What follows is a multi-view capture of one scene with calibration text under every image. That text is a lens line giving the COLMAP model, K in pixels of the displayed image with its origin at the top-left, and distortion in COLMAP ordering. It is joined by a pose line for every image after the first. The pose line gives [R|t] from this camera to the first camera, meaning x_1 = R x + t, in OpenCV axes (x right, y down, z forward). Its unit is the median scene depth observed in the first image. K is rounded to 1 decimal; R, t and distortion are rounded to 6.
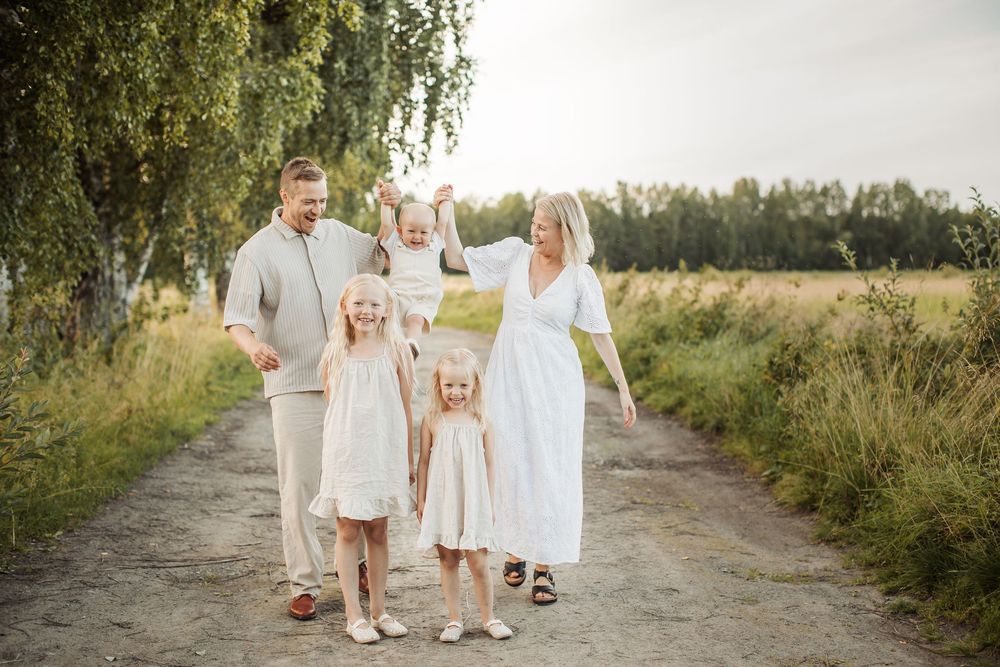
lens RADIAL K [[1682.5, 0, 500.0], [0, 1682.5, 333.5], [0, 0, 1]] dist [-0.180410, 0.578325]
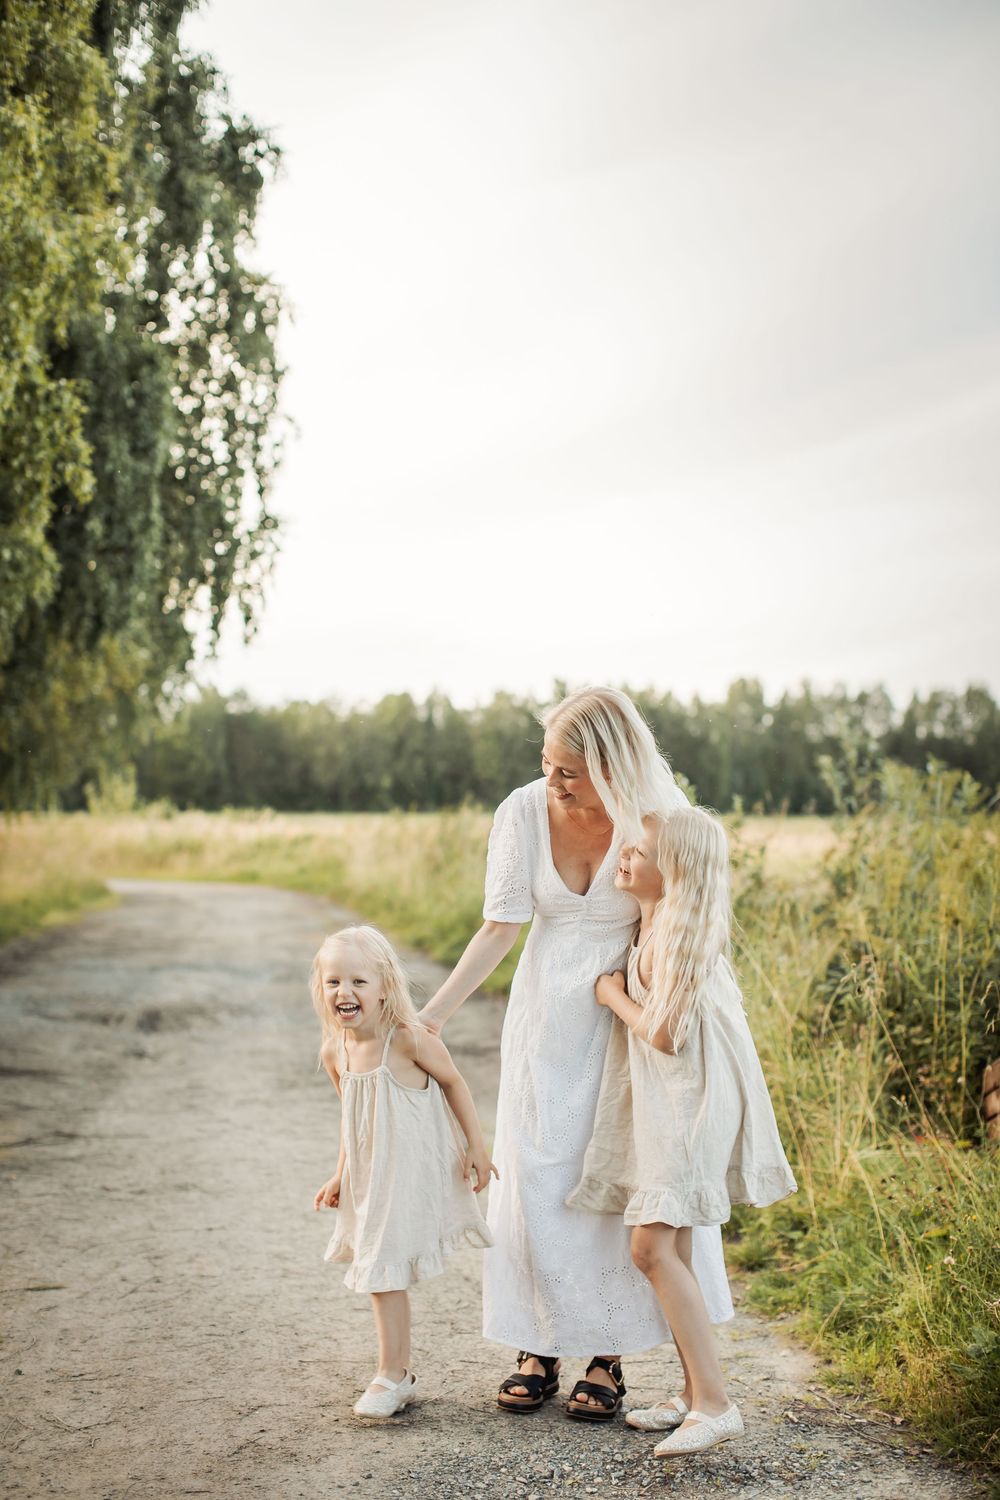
lens RADIAL K [[2523.7, 0, 500.0], [0, 2523.7, 750.0], [0, 0, 1]] dist [-0.180410, 0.578325]
pose [[0.998547, 0.020692, 0.049757, 0.041474], [-0.017618, 0.997955, -0.061446, 0.006901], [-0.050927, 0.060480, 0.996869, -0.156803]]
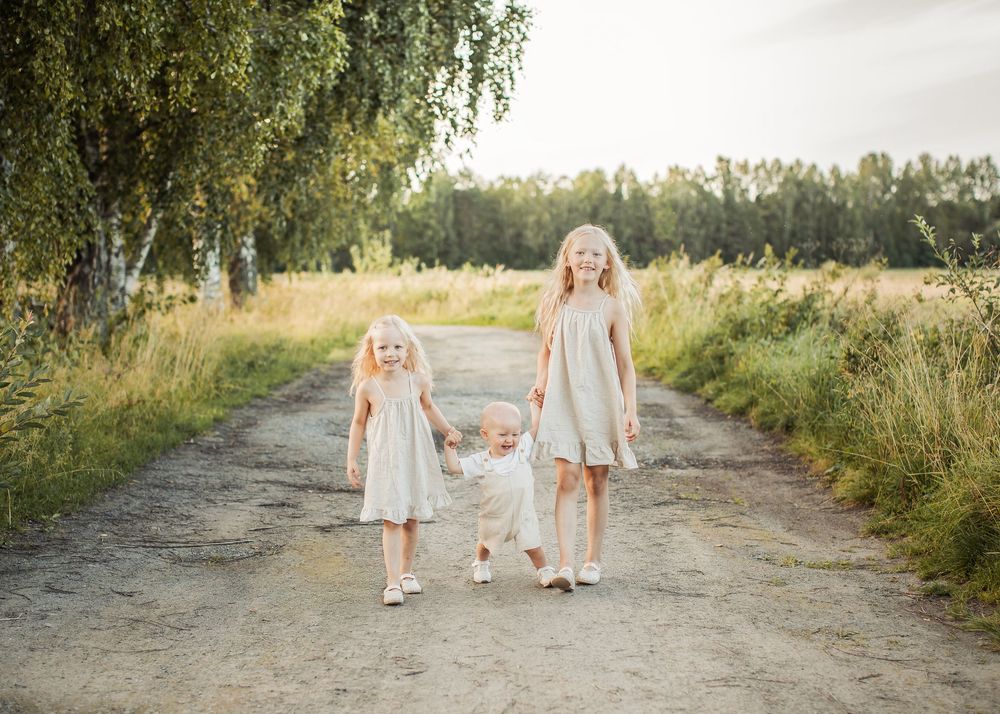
lens RADIAL K [[2036.9, 0, 470.8], [0, 2036.9, 355.8], [0, 0, 1]] dist [-0.156082, 0.250393]
pose [[0.998707, 0.006546, -0.050417, 0.014192], [-0.006181, 0.999954, 0.007384, 0.010103], [0.050463, -0.007063, 0.998701, -0.069695]]
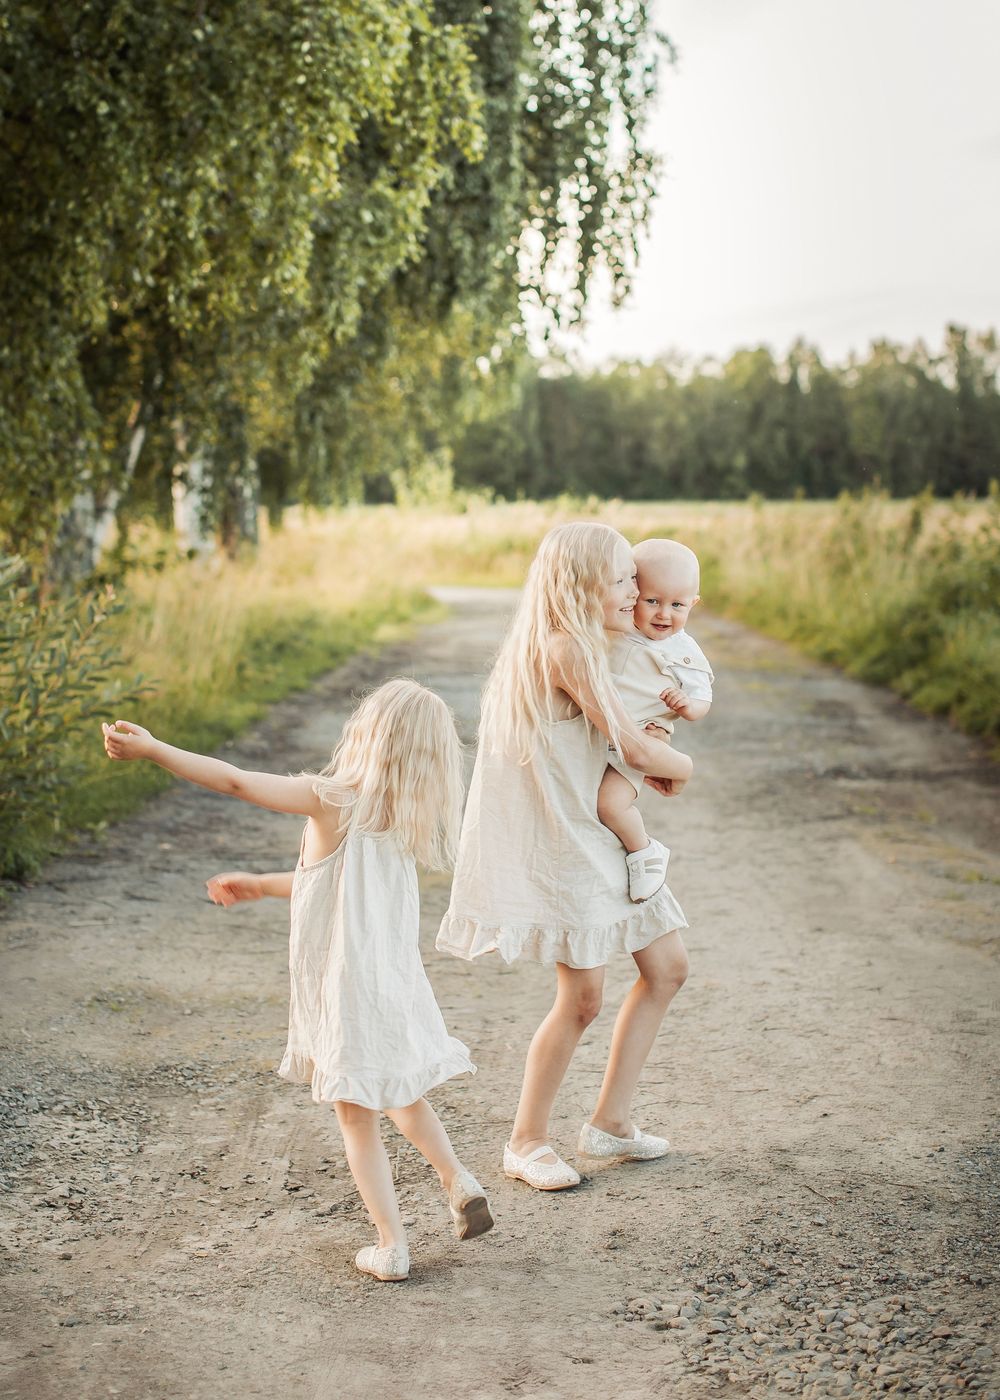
lens RADIAL K [[3140.9, 0, 385.5], [0, 3140.9, 469.3], [0, 0, 1]] dist [-0.164809, 0.402629]
pose [[0.994167, 0.003537, -0.107797, 0.015344], [-0.008388, 0.998971, -0.044577, 0.008358], [0.107528, 0.045221, 0.993173, -0.249364]]
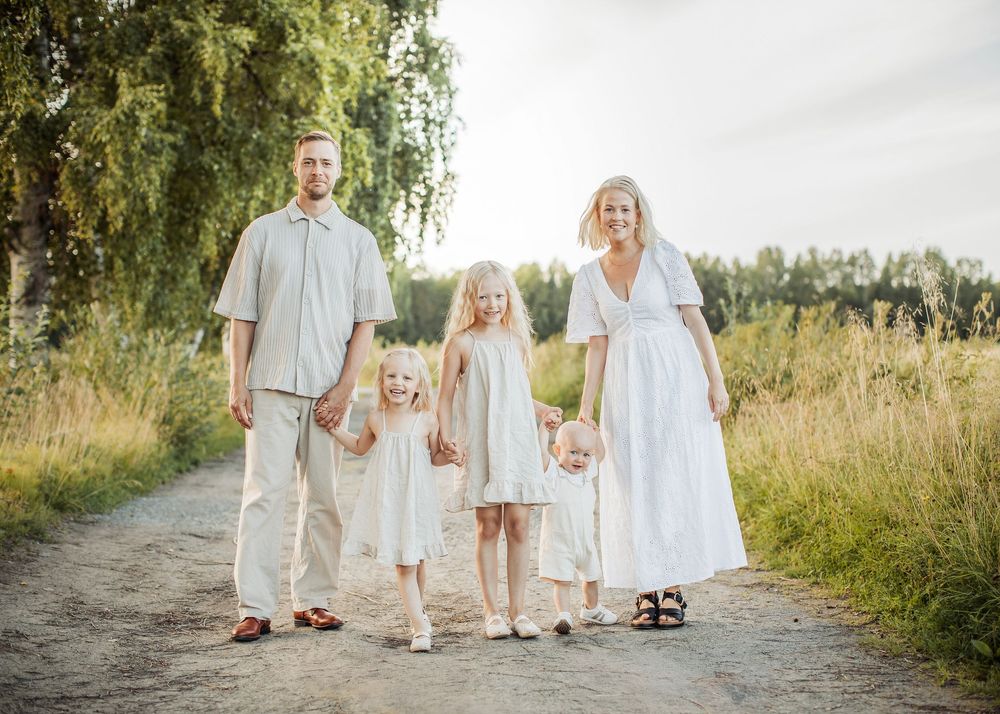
lens RADIAL K [[1731.6, 0, 500.0], [0, 1731.6, 357.0], [0, 0, 1]] dist [-0.180476, 0.008541]
pose [[0.999968, -0.000168, -0.008059, 0.045770], [-0.000070, 0.999565, -0.029494, 0.033612], [0.008061, 0.029494, 0.999532, -0.561507]]
